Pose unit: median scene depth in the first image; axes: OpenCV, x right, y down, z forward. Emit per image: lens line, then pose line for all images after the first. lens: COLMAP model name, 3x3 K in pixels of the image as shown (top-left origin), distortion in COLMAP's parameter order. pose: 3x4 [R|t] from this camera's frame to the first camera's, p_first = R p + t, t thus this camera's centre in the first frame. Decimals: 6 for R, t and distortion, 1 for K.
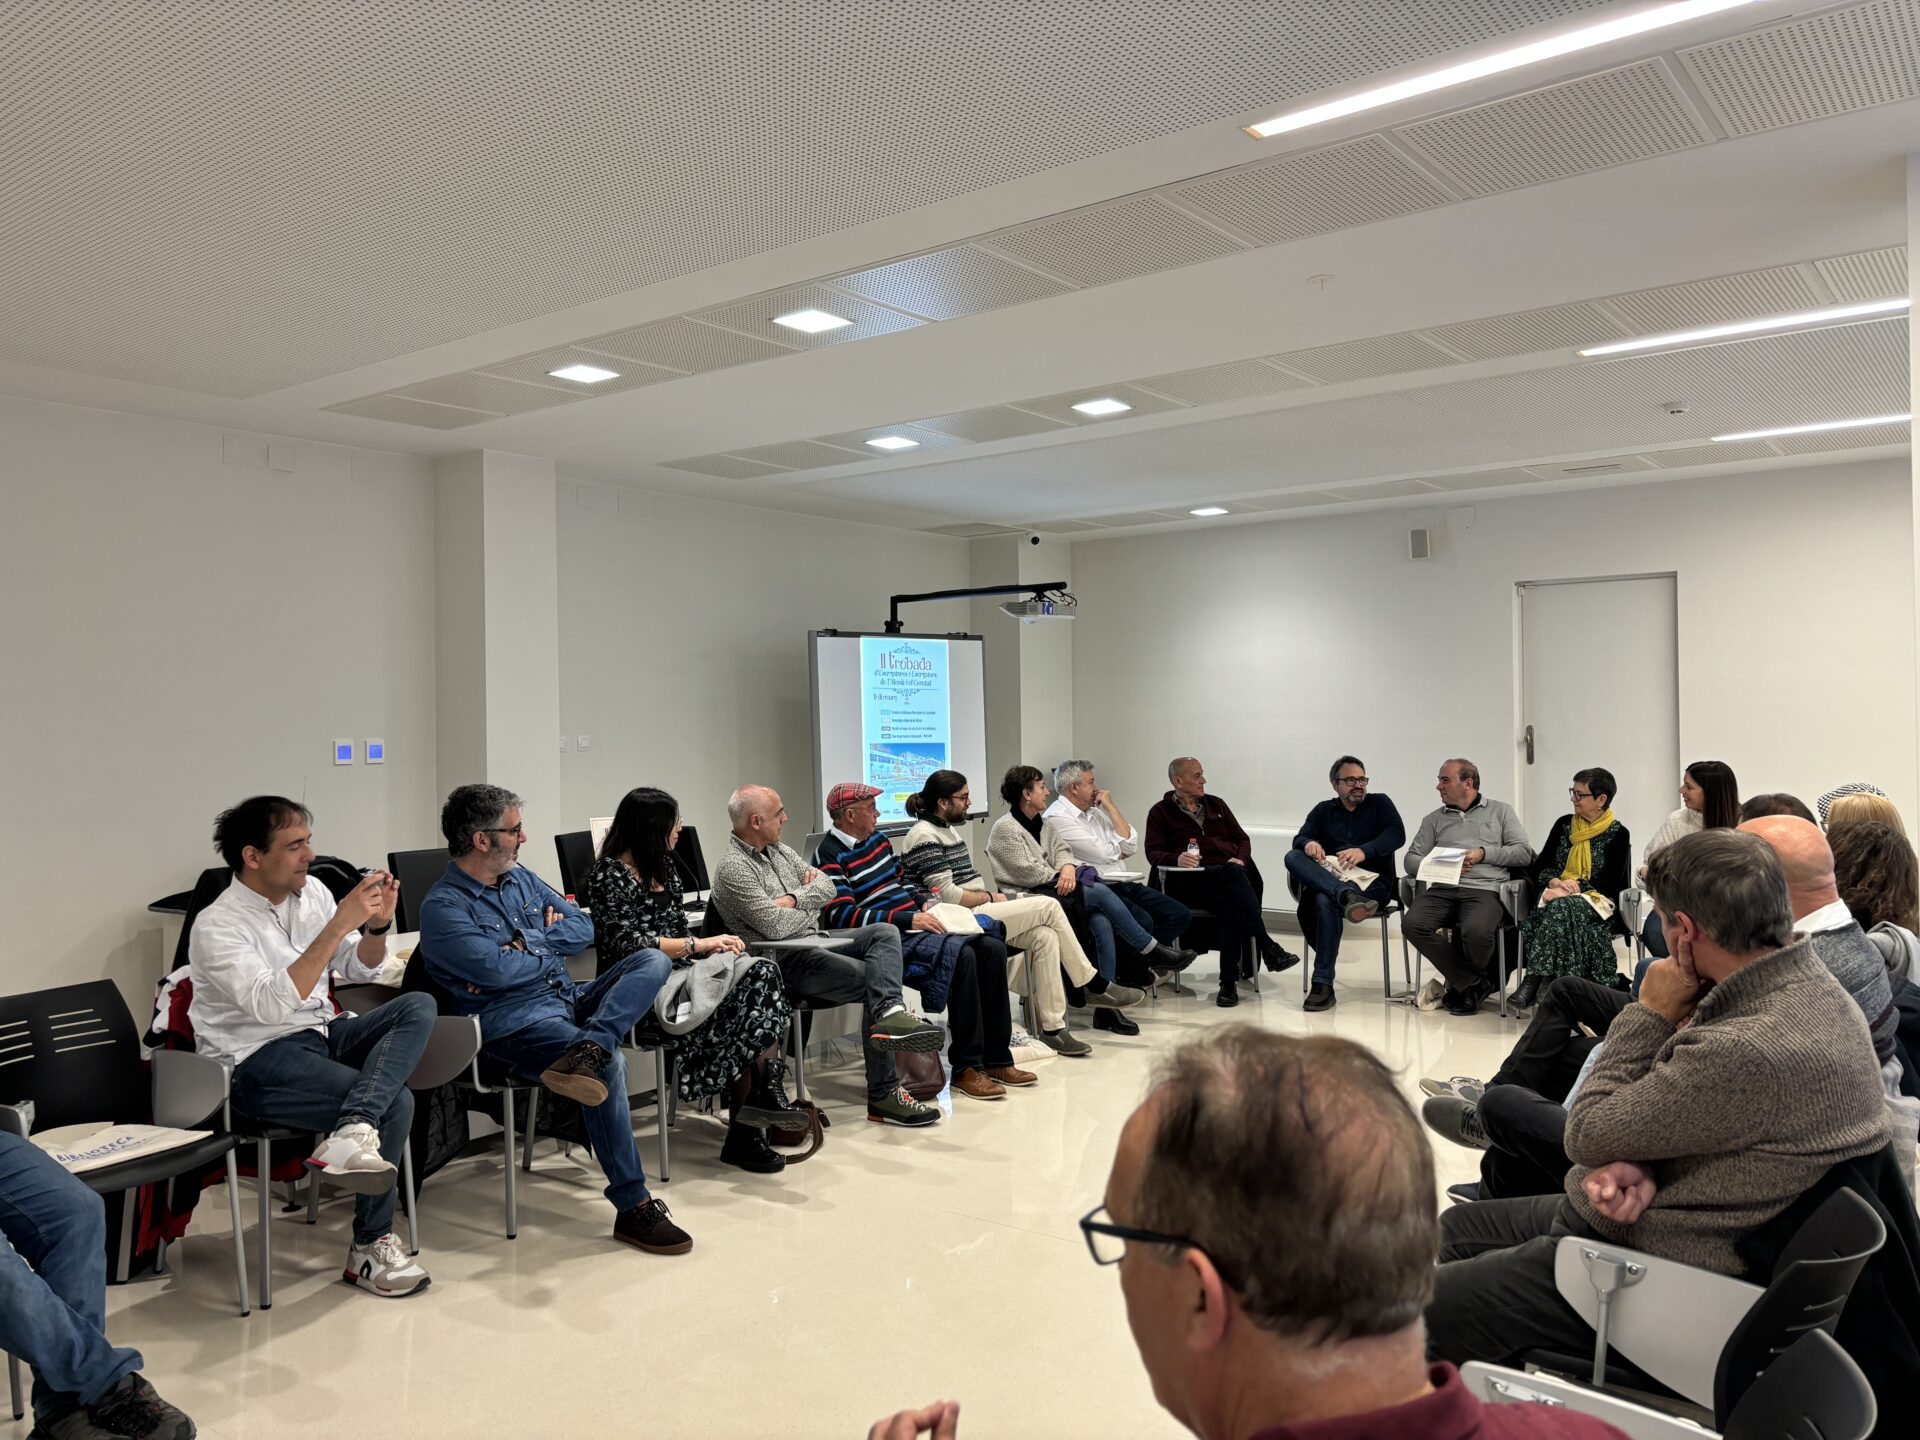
lens RADIAL K [[1461.3, 0, 960.0], [0, 1461.3, 720.0], [0, 0, 1]] dist [0.003334, 0.001076]
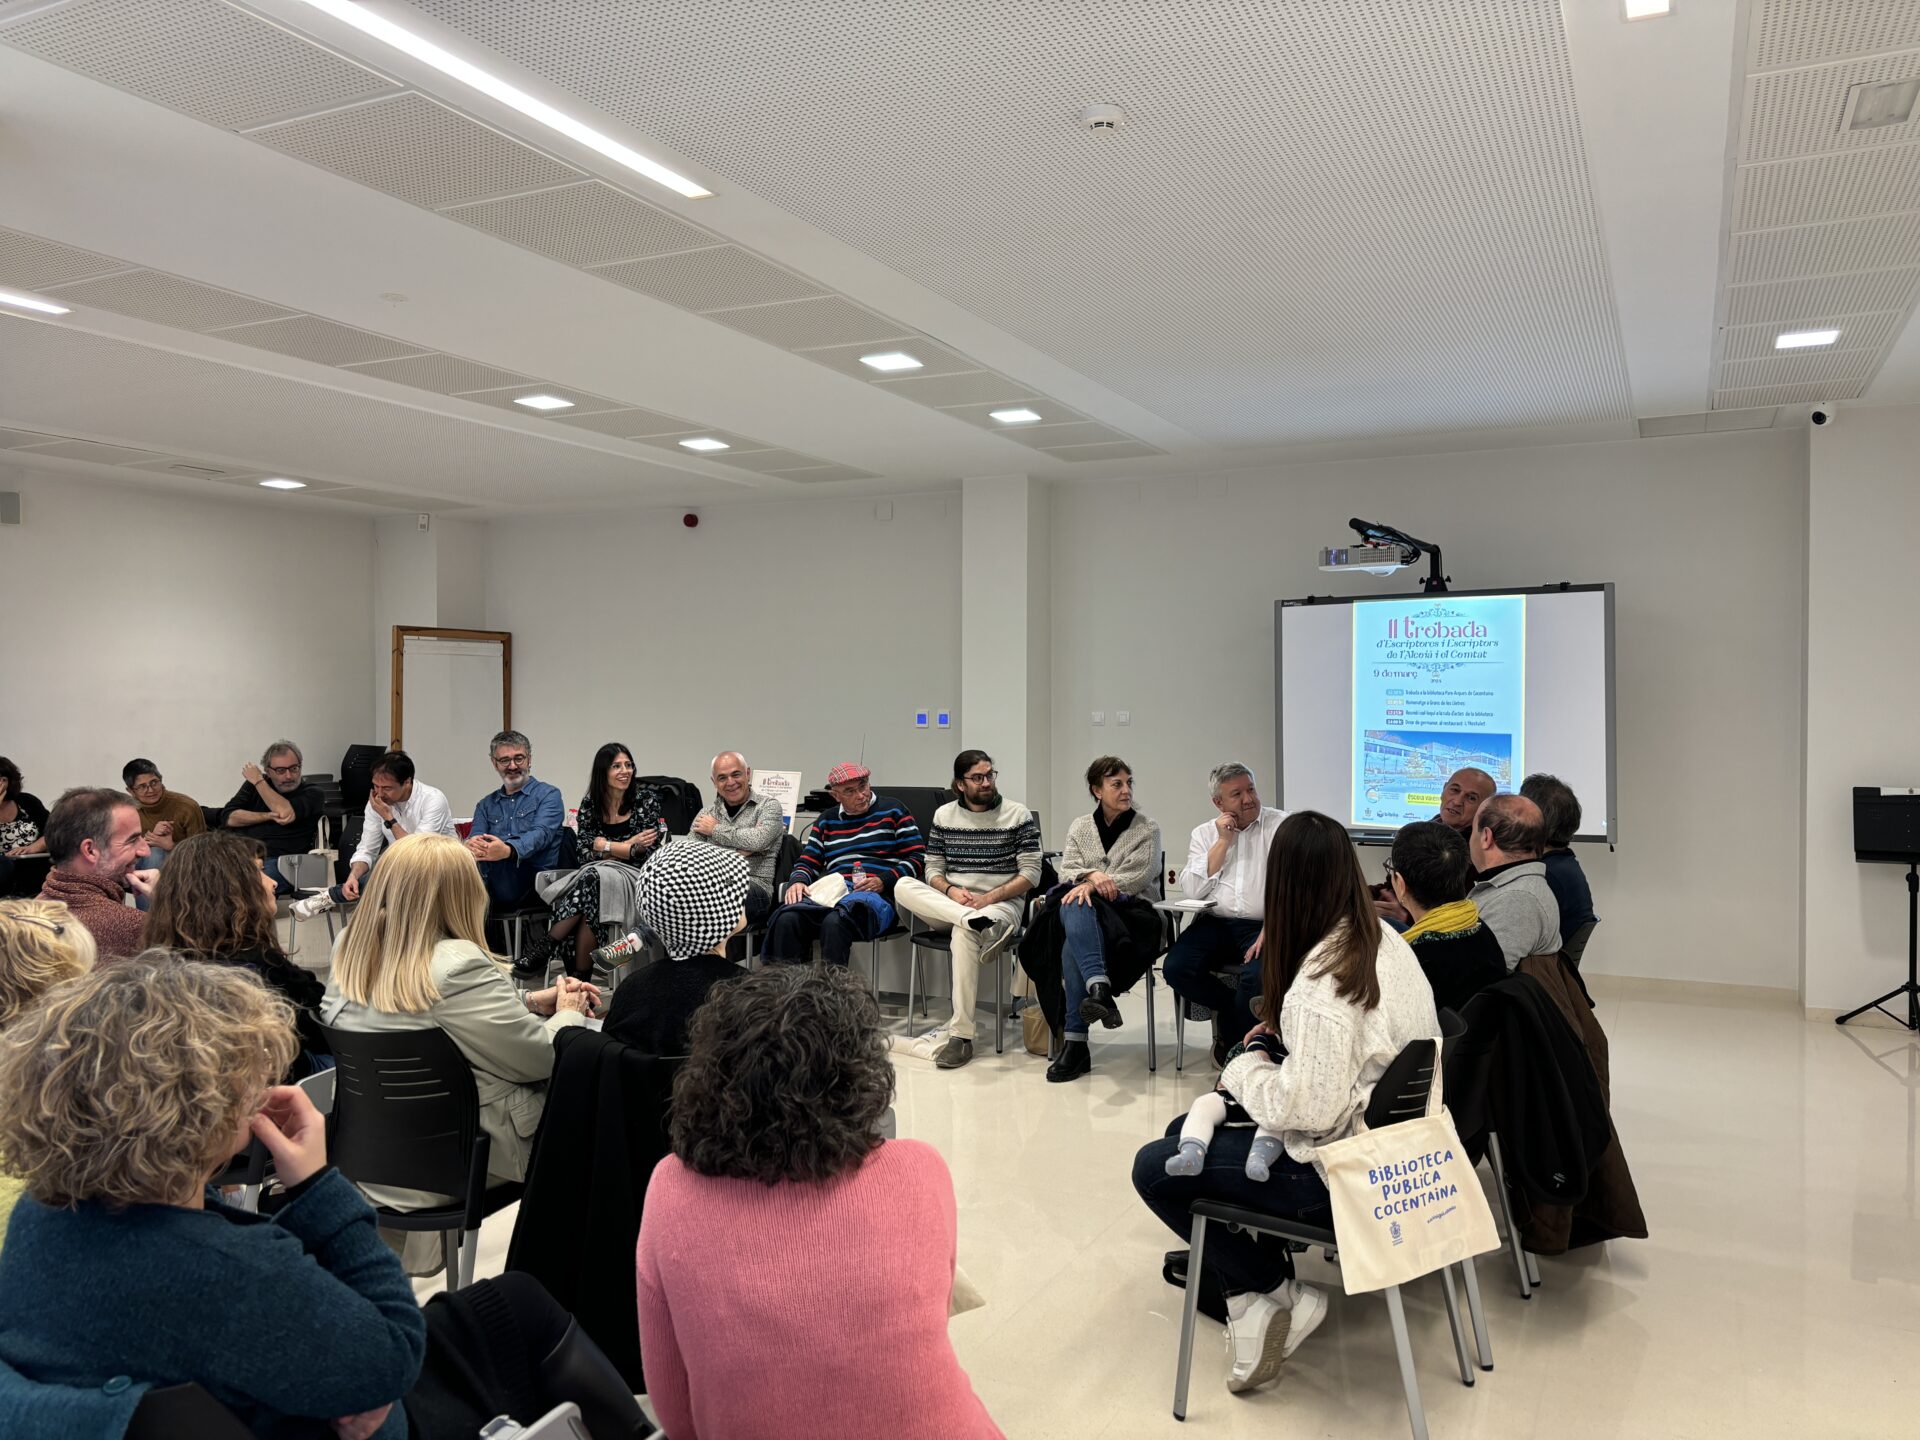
lens RADIAL K [[1461.3, 0, 960.0], [0, 1461.3, 720.0], [0, 0, 1]] dist [0.003334, 0.001076]
pose [[0.195889, 0.031927, -0.980106, 0.691126], [-0.002553, 0.999483, 0.032048, -0.015186], [0.980623, -0.003776, 0.195870, 0.598869]]
